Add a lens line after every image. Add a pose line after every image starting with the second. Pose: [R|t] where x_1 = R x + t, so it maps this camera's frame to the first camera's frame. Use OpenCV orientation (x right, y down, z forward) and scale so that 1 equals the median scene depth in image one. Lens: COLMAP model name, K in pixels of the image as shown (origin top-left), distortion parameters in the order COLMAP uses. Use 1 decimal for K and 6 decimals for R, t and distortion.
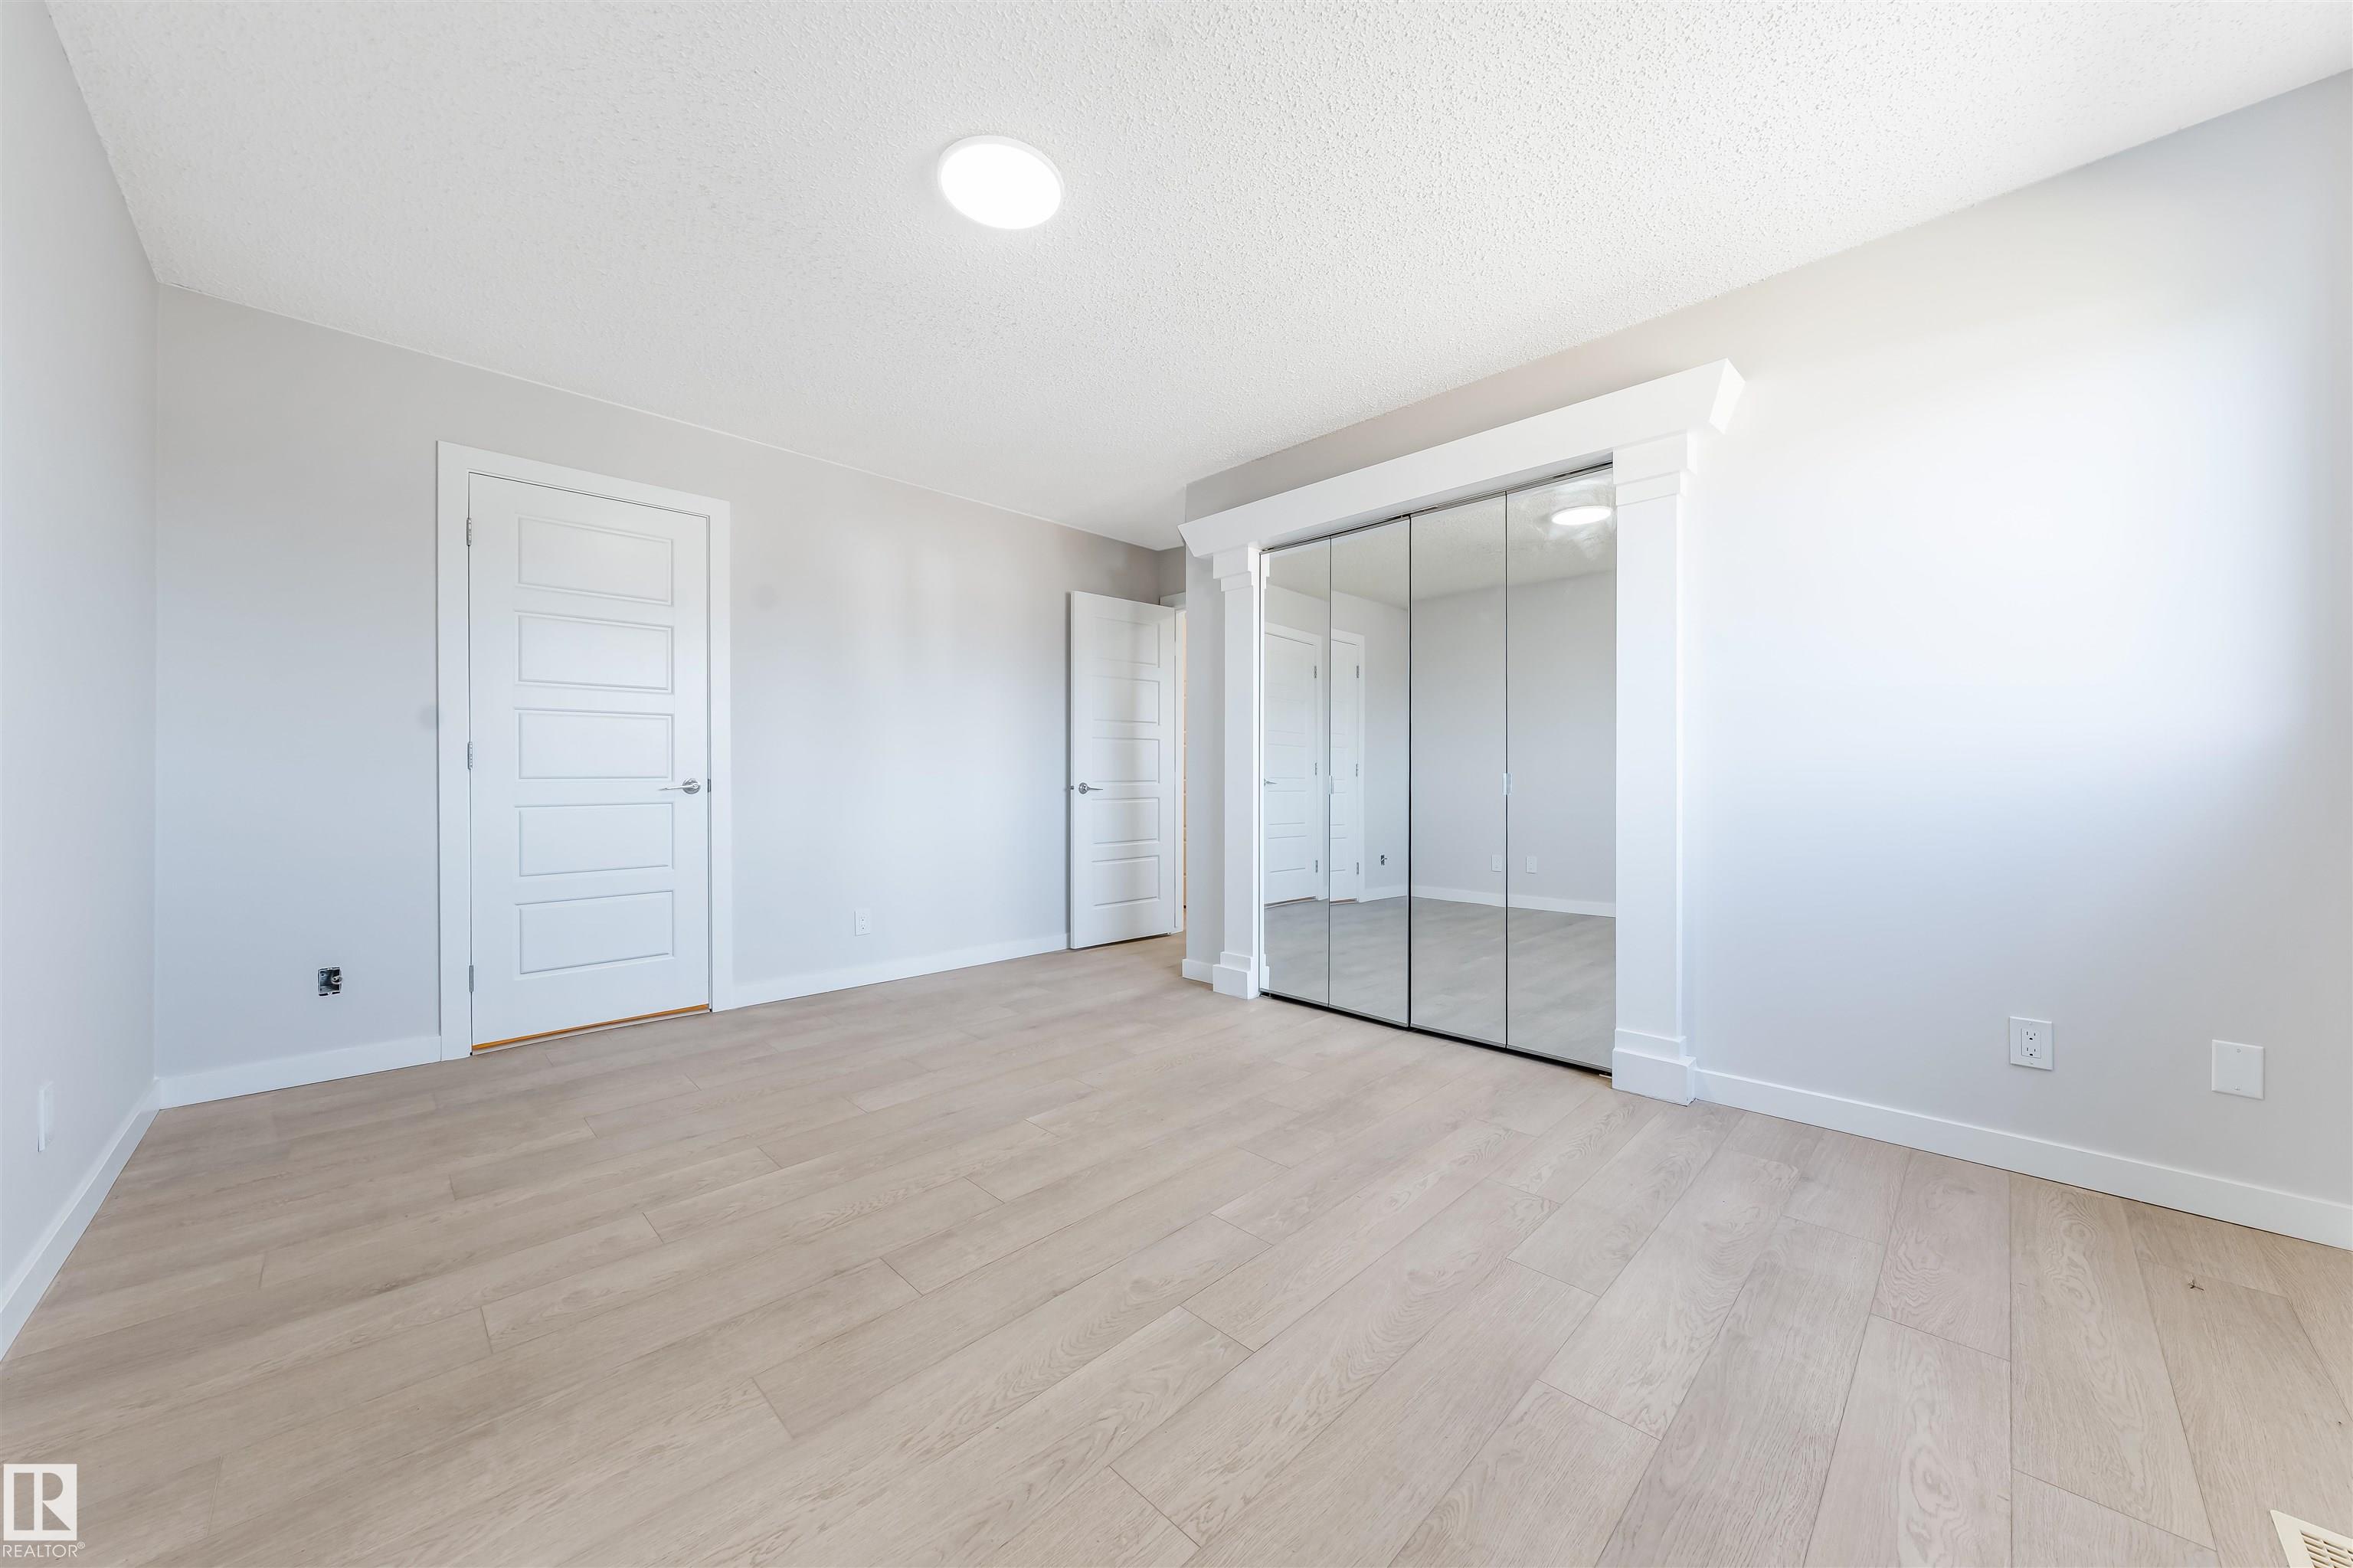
lens RADIAL K [[814.6, 0, 1163.9], [0, 814.6, 780.2], [0, 0, 1]] dist [-0.001379, -0.000218]
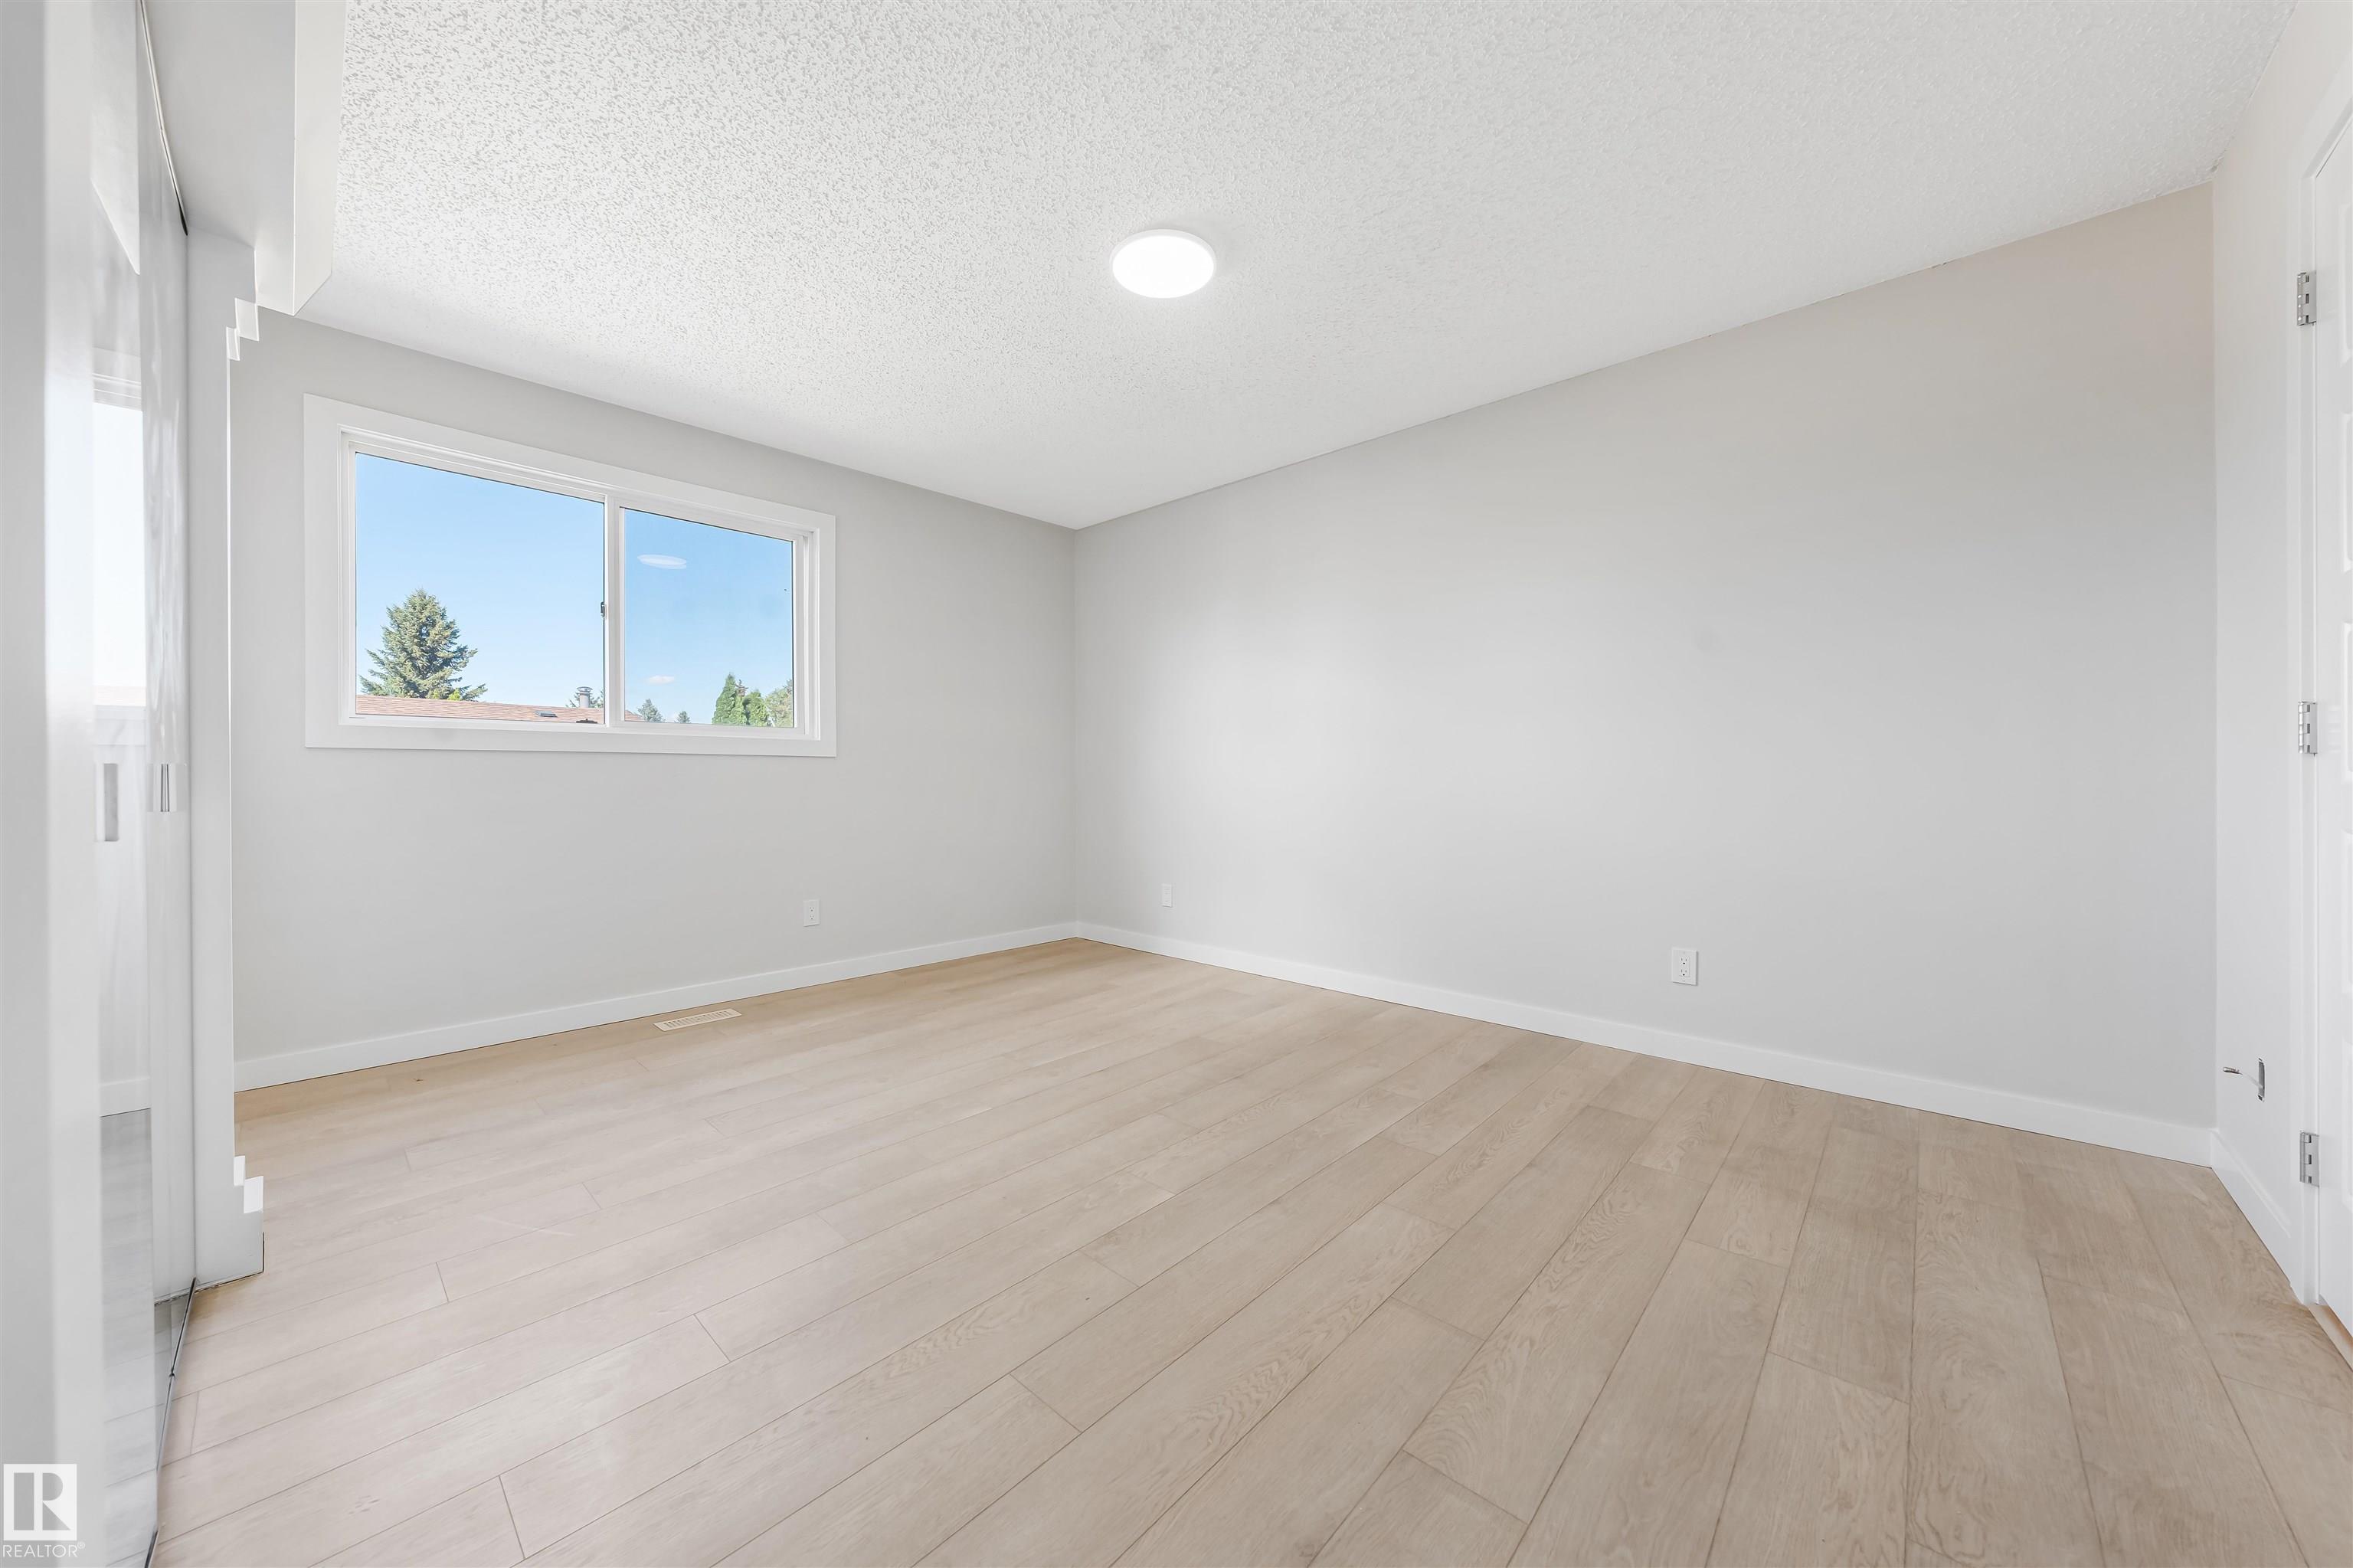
lens RADIAL K [[814.6, 0, 1163.9], [0, 814.6, 780.2], [0, 0, 1]] dist [-0.001379, -0.000218]
pose [[-0.999141, 0.001780, -0.041400, -0.152608], [0.001414, 0.999960, 0.008859, -0.002906], [0.041414, 0.008793, -0.999103, 2.176087]]
